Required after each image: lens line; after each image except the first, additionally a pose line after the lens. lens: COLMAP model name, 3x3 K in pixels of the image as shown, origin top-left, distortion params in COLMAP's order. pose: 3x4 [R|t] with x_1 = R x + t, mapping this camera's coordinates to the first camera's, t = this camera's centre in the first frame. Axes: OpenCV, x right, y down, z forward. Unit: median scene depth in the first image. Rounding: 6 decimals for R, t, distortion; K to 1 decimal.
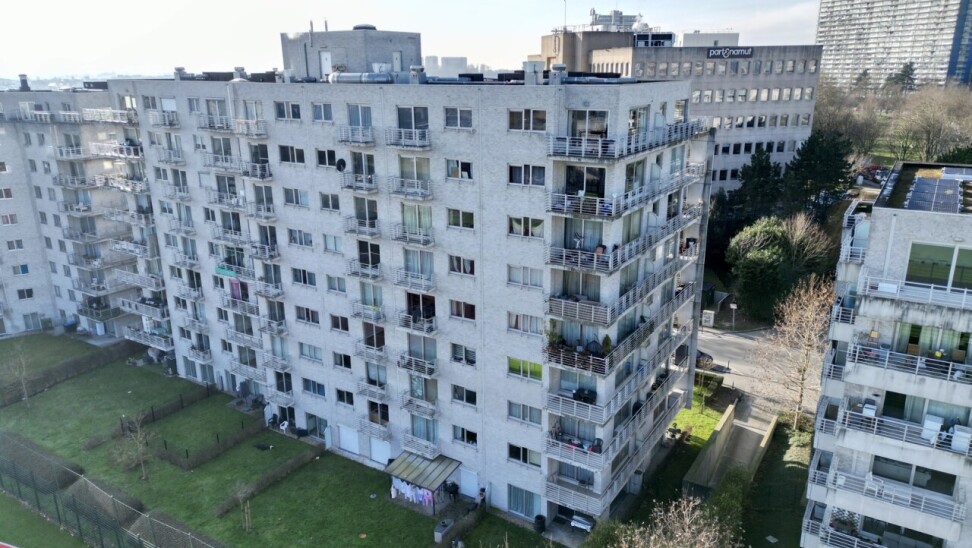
lens RADIAL K [[677.6, 0, 486.0], [0, 677.6, 274.0], [0, 0, 1]] dist [0.053607, -0.001449]
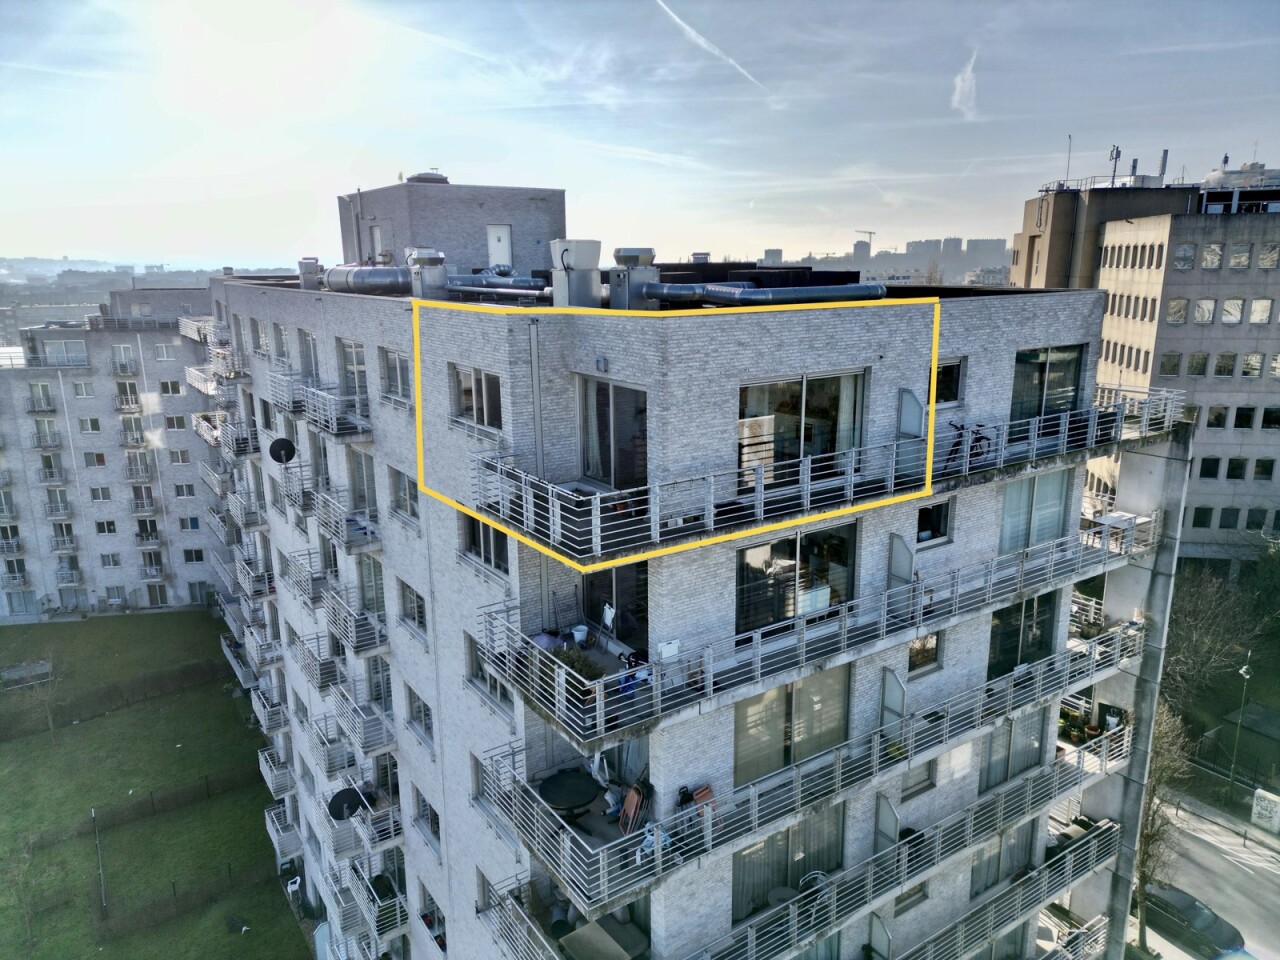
lens RADIAL K [[894.2, 0, 640.0], [0, 894.2, 480.0], [0, 0, 1]] dist [0.097633, -0.096612]
pose [[0.920867, 0.094200, -0.378324, 0.231982], [-0.112837, 0.993237, -0.027344, -0.127685], [0.373190, 0.067869, 0.925269, 0.418515]]
